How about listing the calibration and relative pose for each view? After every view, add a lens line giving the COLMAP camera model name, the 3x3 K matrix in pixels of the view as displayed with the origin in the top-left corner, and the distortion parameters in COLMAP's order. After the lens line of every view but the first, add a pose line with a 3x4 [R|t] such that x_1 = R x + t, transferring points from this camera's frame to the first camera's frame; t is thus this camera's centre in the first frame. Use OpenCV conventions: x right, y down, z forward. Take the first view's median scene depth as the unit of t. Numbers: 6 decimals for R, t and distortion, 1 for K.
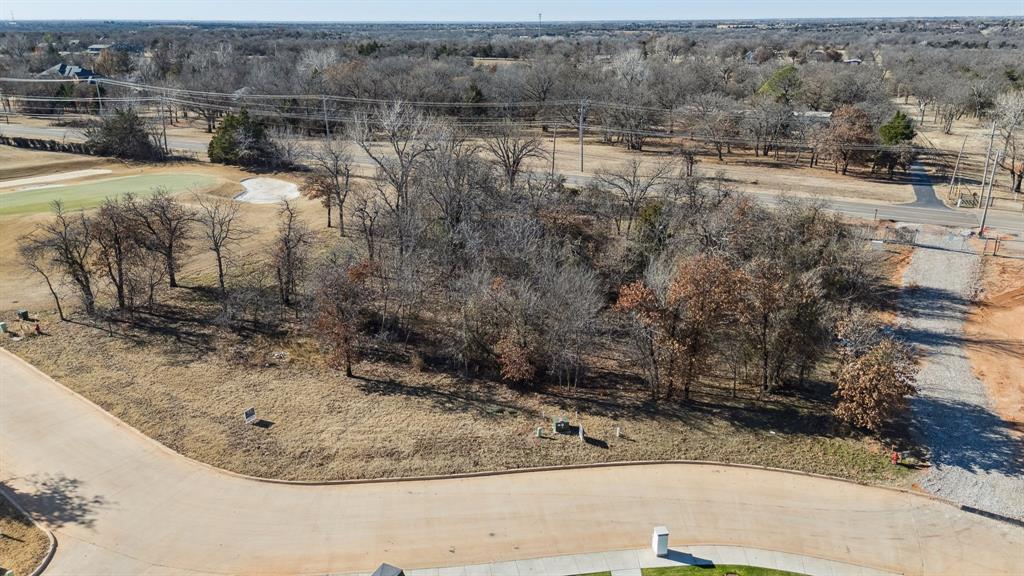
lens RADIAL K [[765.4, 0, 513.1], [0, 765.4, 272.8], [0, 0, 1]] dist [0.083047, -0.088522]
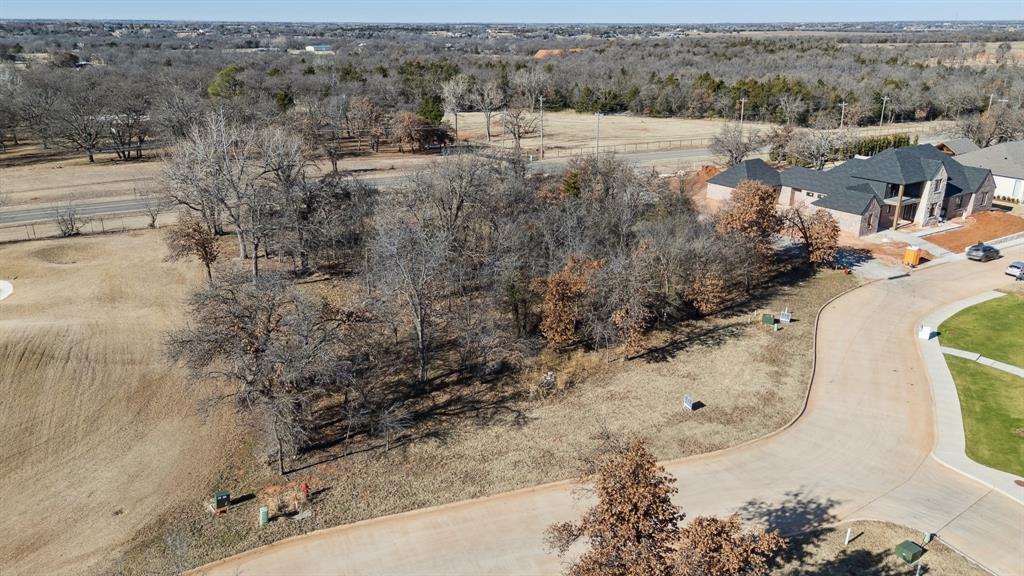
lens RADIAL K [[755.4, 0, 512.8], [0, 755.4, 276.9], [0, 0, 1]] dist [0.072268, -0.063816]
pose [[0.524562, -0.267174, 0.808364, -0.759381], [0.265436, 0.953481, 0.142890, -0.115001], [-0.808936, 0.139614, 0.571078, 0.363153]]
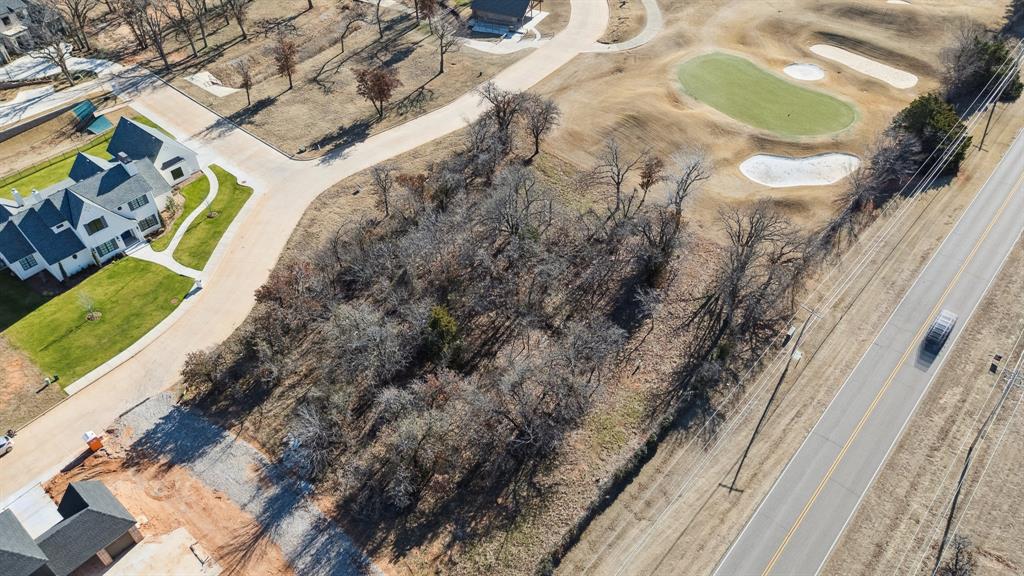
lens RADIAL K [[755.4, 0, 512.8], [0, 755.4, 276.9], [0, 0, 1]] dist [0.072268, -0.063816]
pose [[-0.272644, 0.648840, -0.710403, 0.824081], [-0.273961, 0.655453, 0.703795, -0.846927], [0.922286, 0.386508, -0.000949, 0.944665]]
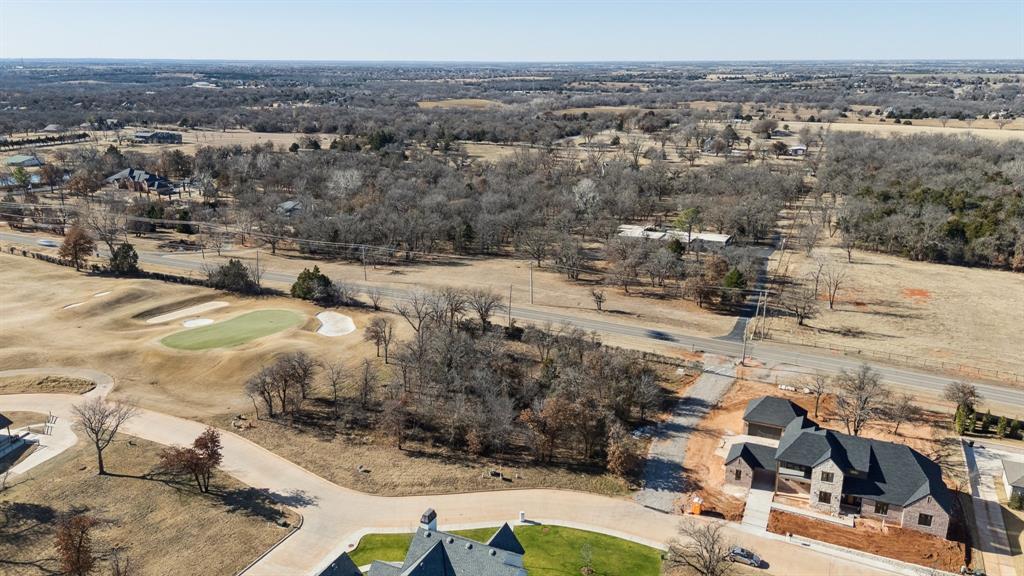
lens RADIAL K [[765.4, 0, 513.1], [0, 765.4, 272.8], [0, 0, 1]] dist [0.083047, -0.088522]
pose [[0.999966, 0.006225, 0.005408, 0.066187], [-0.005937, 0.998645, -0.051693, -0.178248], [-0.005722, 0.051659, 0.998648, -0.847532]]
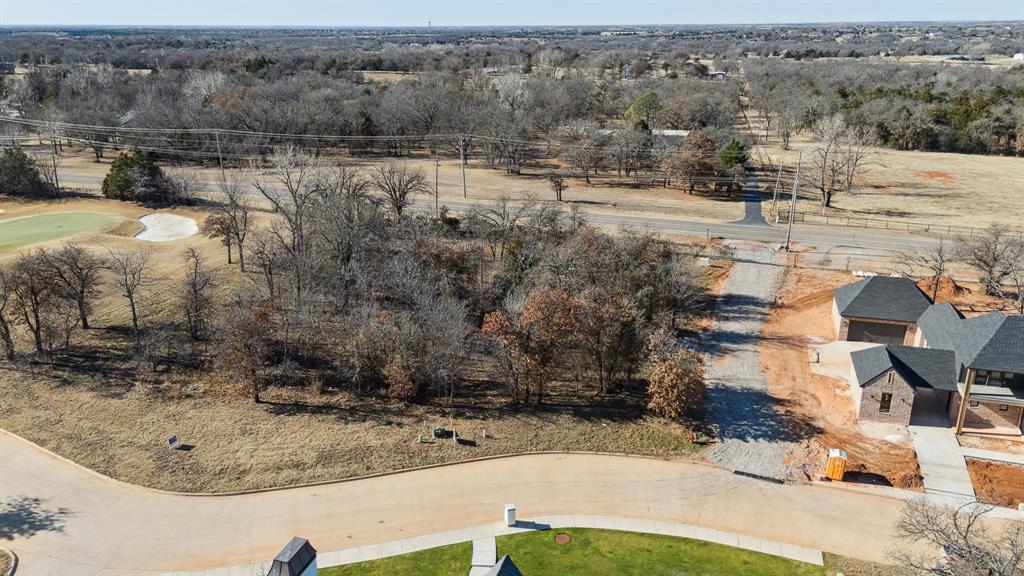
lens RADIAL K [[755.4, 0, 512.8], [0, 755.4, 276.9], [0, 0, 1]] dist [0.072268, -0.063816]
pose [[0.990859, -0.042301, 0.128101, 0.021771], [0.042017, 0.999105, 0.004917, -0.031427], [-0.128194, 0.000511, 0.991749, -0.139021]]
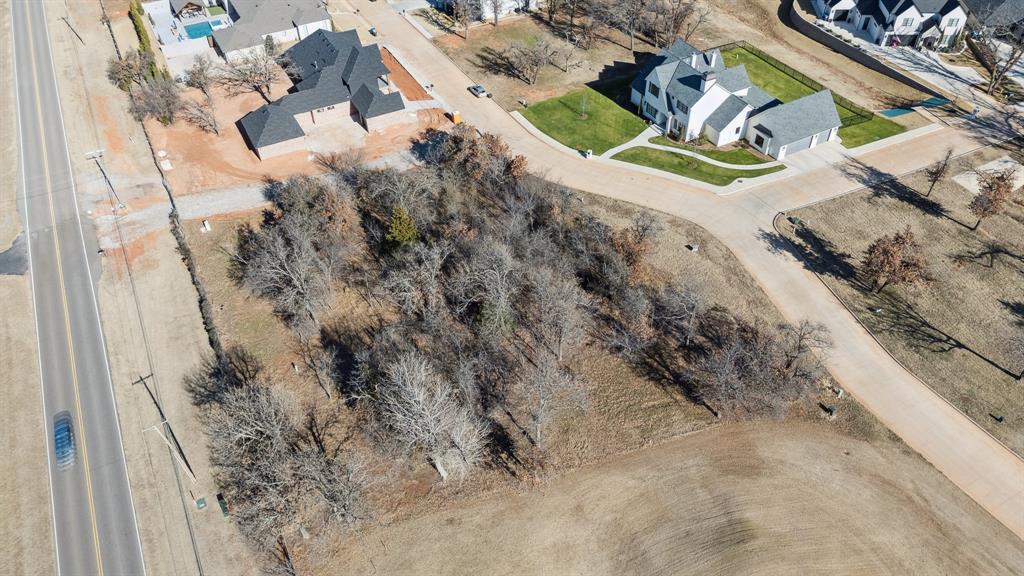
lens RADIAL K [[765.4, 0, 513.1], [0, 765.4, 272.8], [0, 0, 1]] dist [0.083047, -0.088522]
pose [[-0.797409, -0.389728, 0.460706, -0.565356], [0.211956, 0.533929, 0.818532, -0.960947], [-0.564989, 0.750355, -0.343154, 1.247394]]
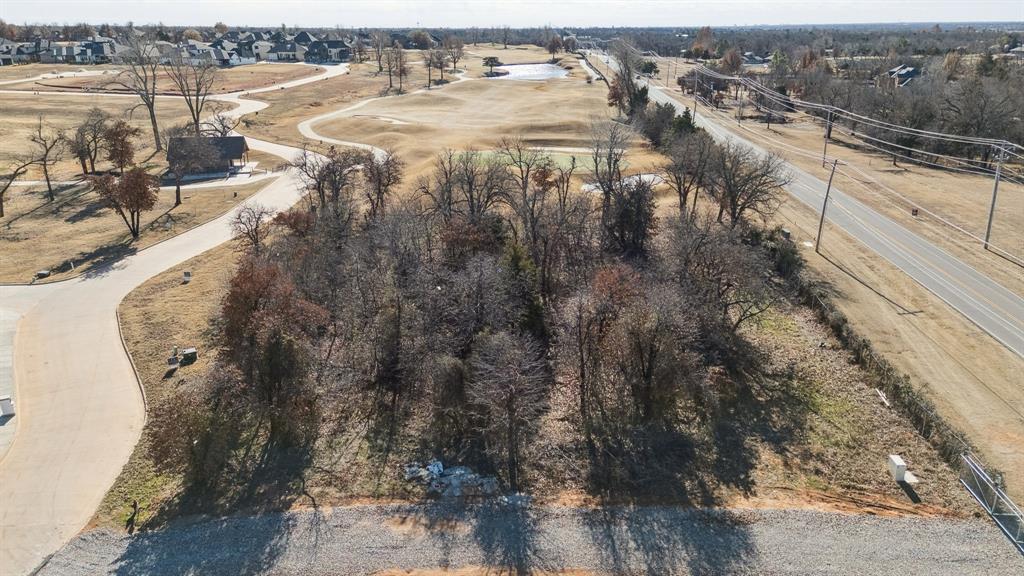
lens RADIAL K [[765.4, 0, 513.1], [0, 765.4, 272.8], [0, 0, 1]] dist [0.083047, -0.088522]
pose [[0.384333, 0.283561, -0.878568, 0.813568], [-0.284917, 0.941638, 0.179279, -0.184340], [0.878129, 0.181416, 0.442694, 0.545108]]
